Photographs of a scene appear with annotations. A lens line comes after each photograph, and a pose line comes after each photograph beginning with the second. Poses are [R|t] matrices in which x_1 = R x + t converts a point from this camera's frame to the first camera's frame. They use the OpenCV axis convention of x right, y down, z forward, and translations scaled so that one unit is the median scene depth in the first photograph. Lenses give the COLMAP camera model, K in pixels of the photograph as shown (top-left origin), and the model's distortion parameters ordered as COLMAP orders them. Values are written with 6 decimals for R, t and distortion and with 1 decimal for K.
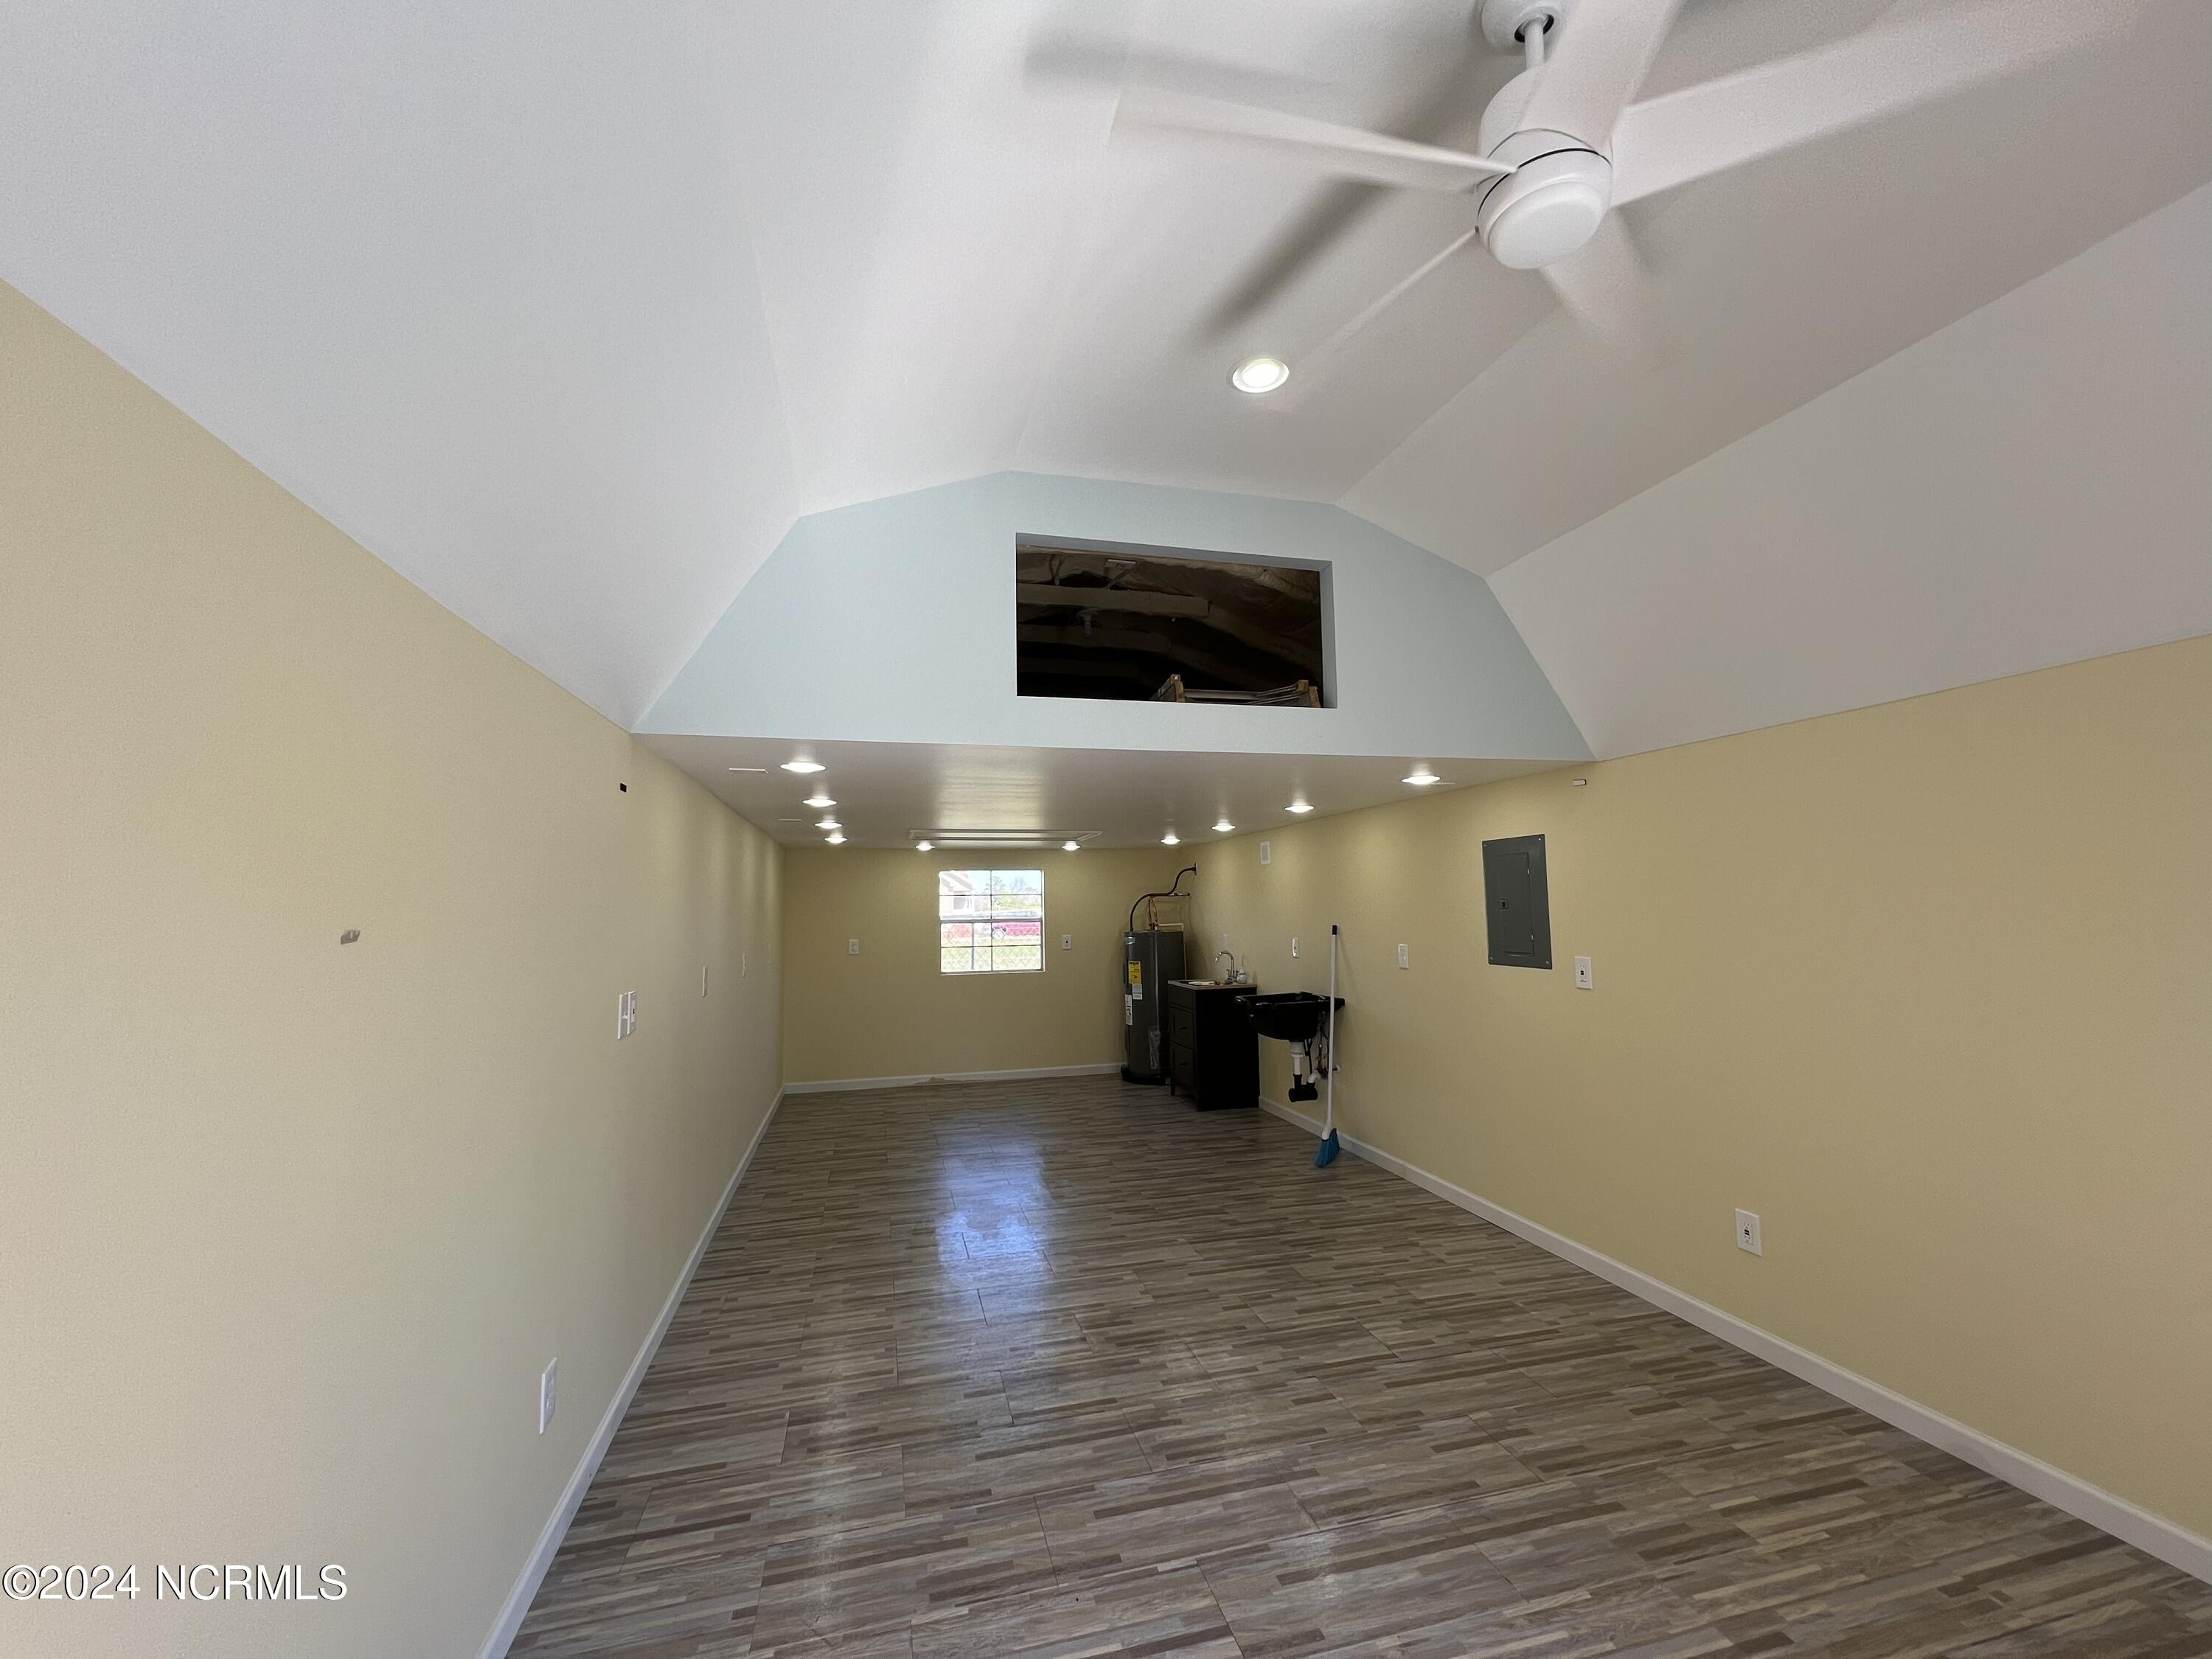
lens RADIAL K [[885.3, 0, 1105.9], [0, 885.3, 829.7], [0, 0, 1]] dist [0.008989, 0.000054]
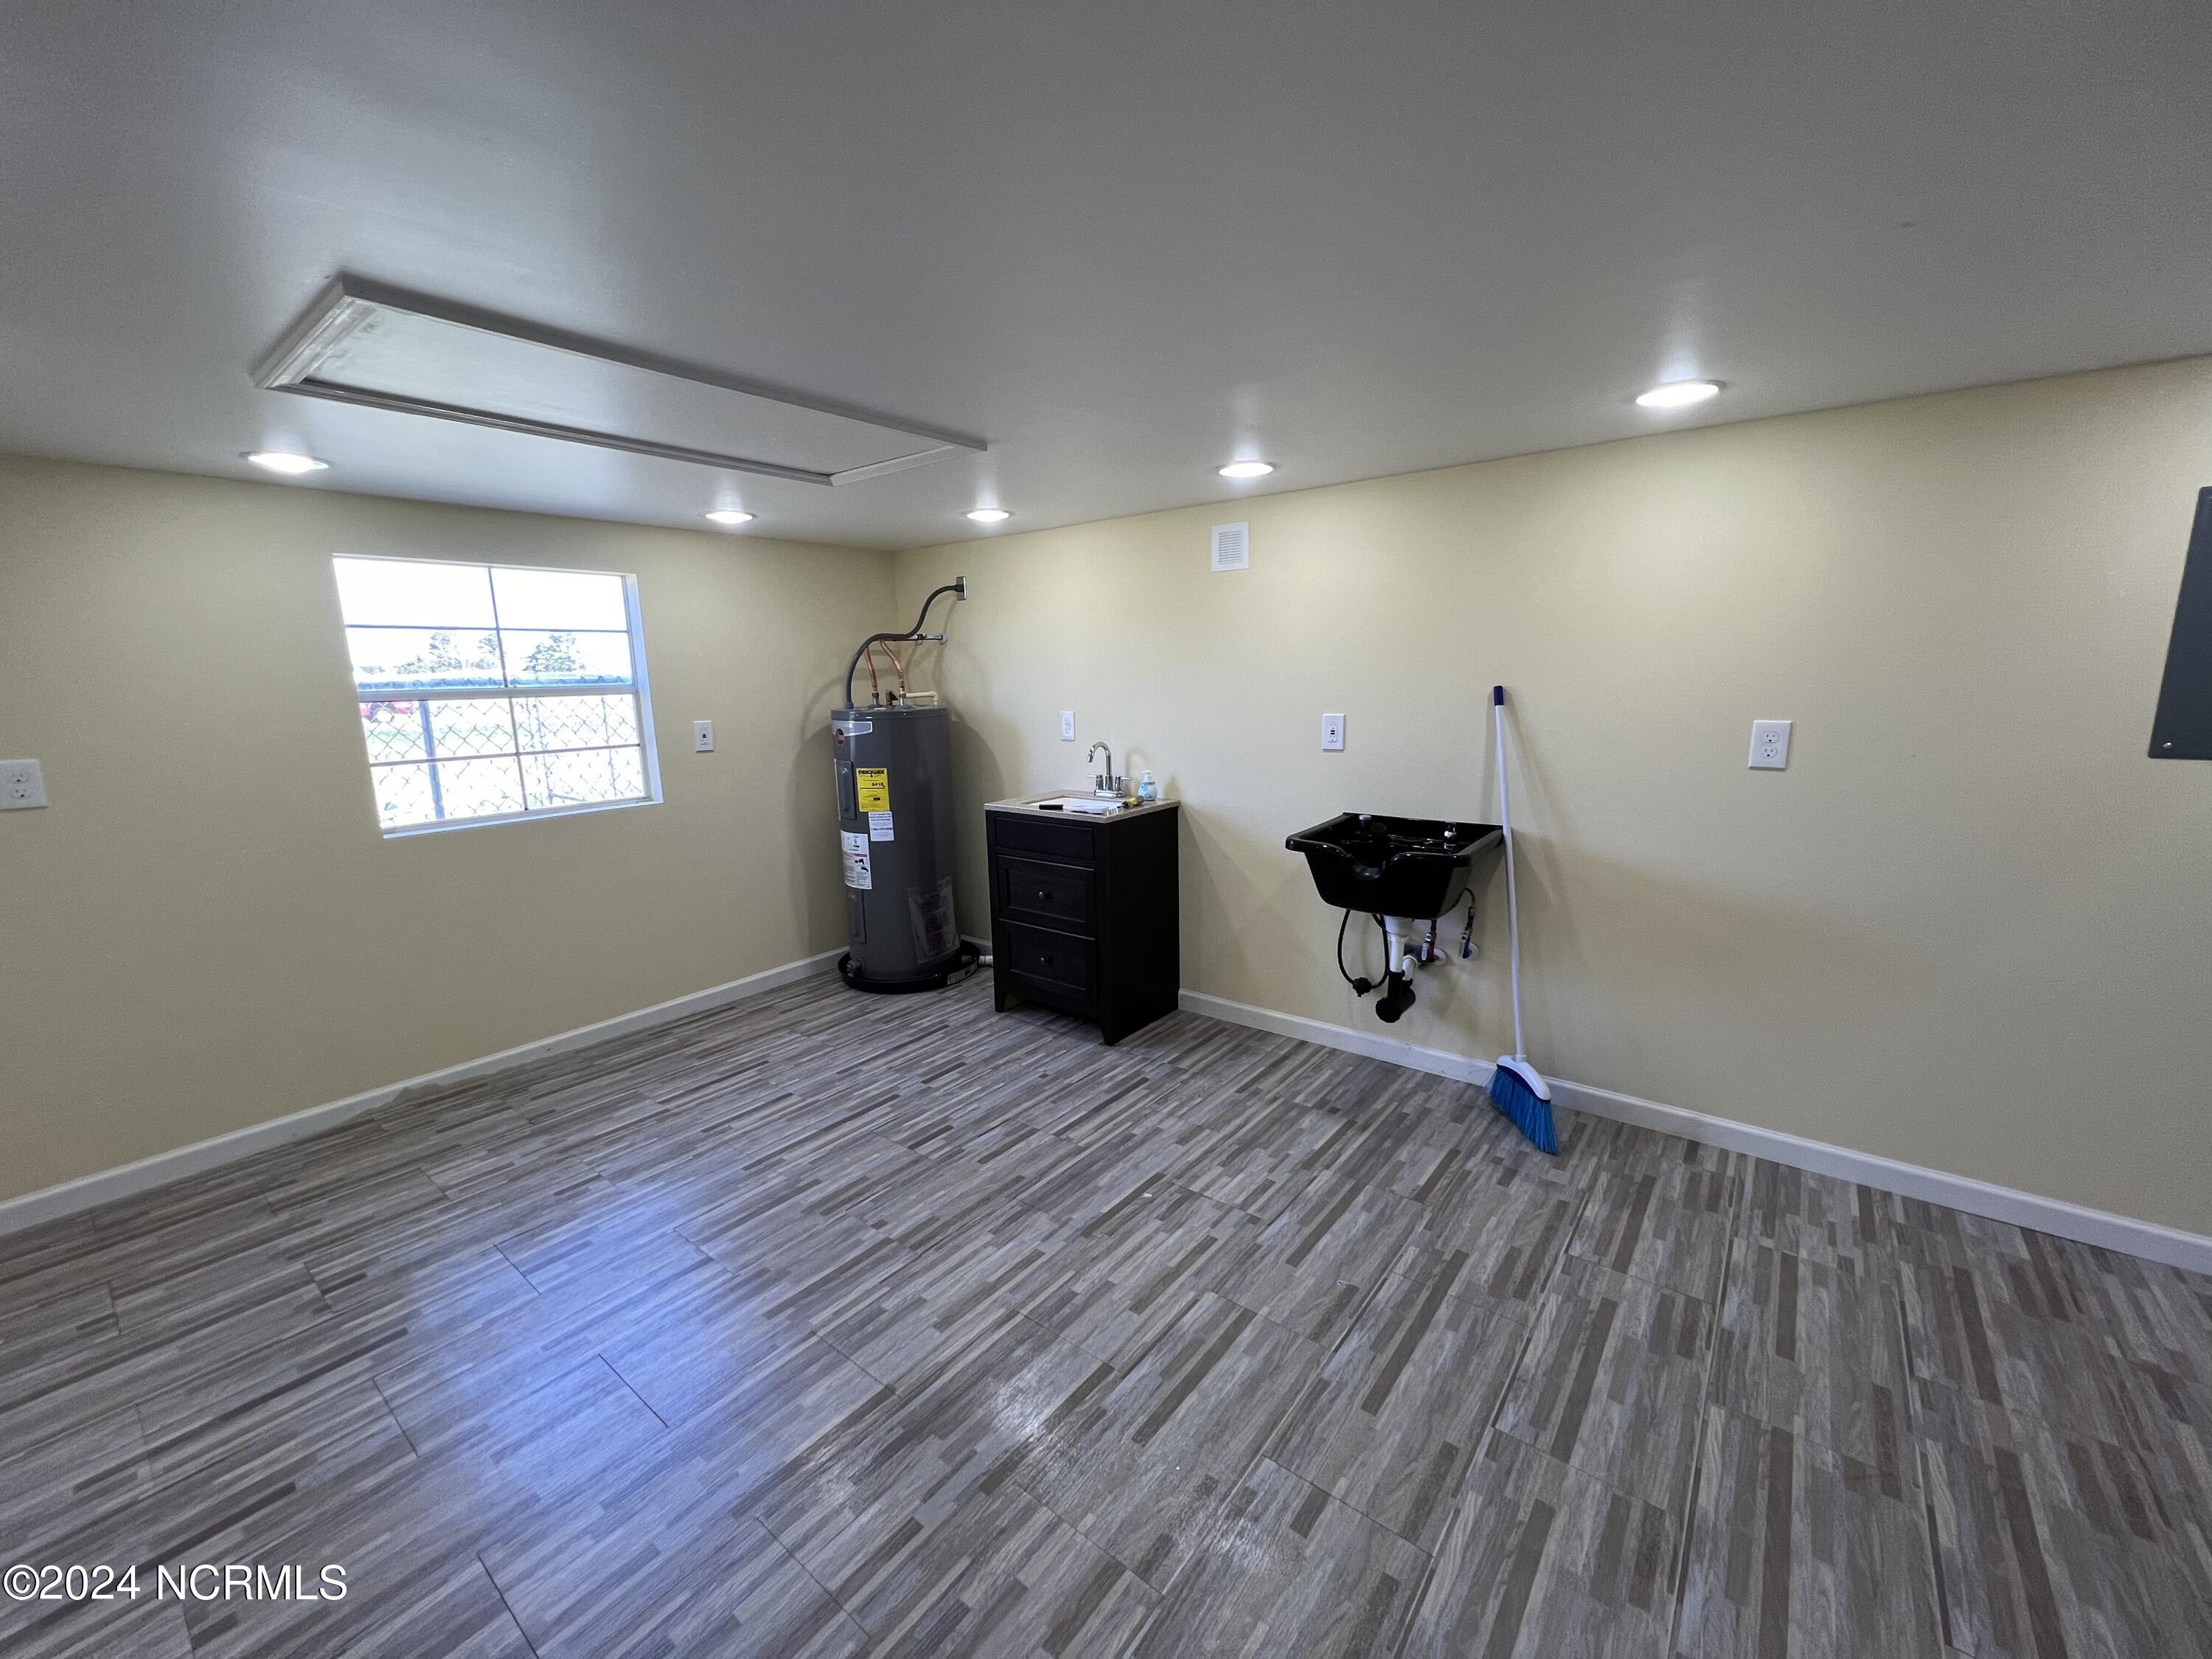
lens RADIAL K [[885.3, 0, 1104.4], [0, 885.3, 833.4], [0, 0, 1]] dist [0.008989, 0.000054]
pose [[0.796832, -0.109585, 0.594180, -0.168975], [-0.047755, 0.968915, 0.242740, 0.055495], [-0.602311, -0.221798, 0.766829, 0.526719]]
